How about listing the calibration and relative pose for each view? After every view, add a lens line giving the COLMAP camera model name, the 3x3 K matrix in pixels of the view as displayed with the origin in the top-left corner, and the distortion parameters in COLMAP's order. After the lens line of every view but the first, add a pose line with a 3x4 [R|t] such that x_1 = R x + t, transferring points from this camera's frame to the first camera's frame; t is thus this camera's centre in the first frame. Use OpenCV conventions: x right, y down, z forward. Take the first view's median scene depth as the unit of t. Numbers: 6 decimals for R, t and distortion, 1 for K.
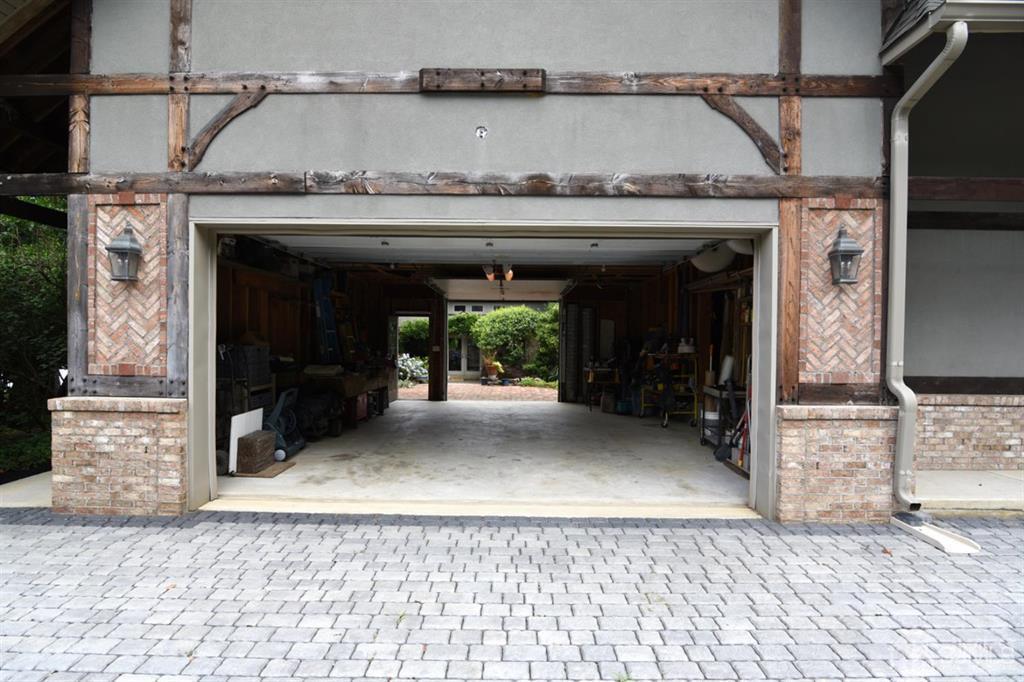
lens RADIAL K [[505.0, 0, 513.8], [0, 505.0, 342.3], [0, 0, 1]] dist [-0.023212, 0.000171]
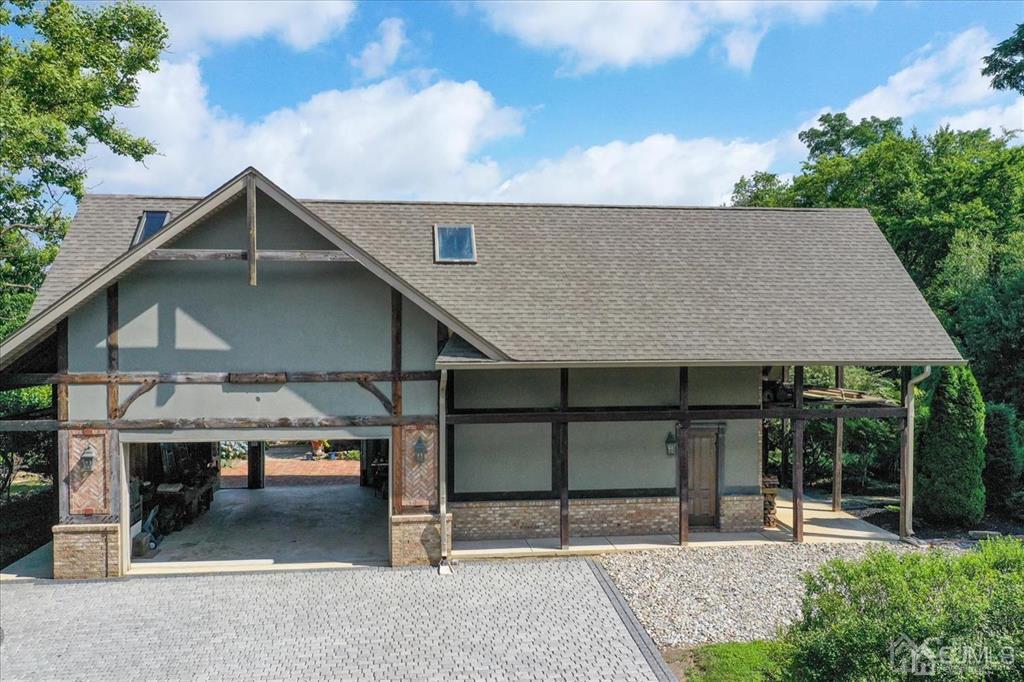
lens RADIAL K [[805.5, 0, 512.0], [0, 805.5, 338.8], [0, 0, 1]] dist [0.004973, -0.001336]
pose [[0.992356, -0.013918, 0.122621, 0.624050], [0.012685, 0.999861, 0.010833, -0.713249], [-0.122755, -0.009195, 0.992394, -2.706344]]
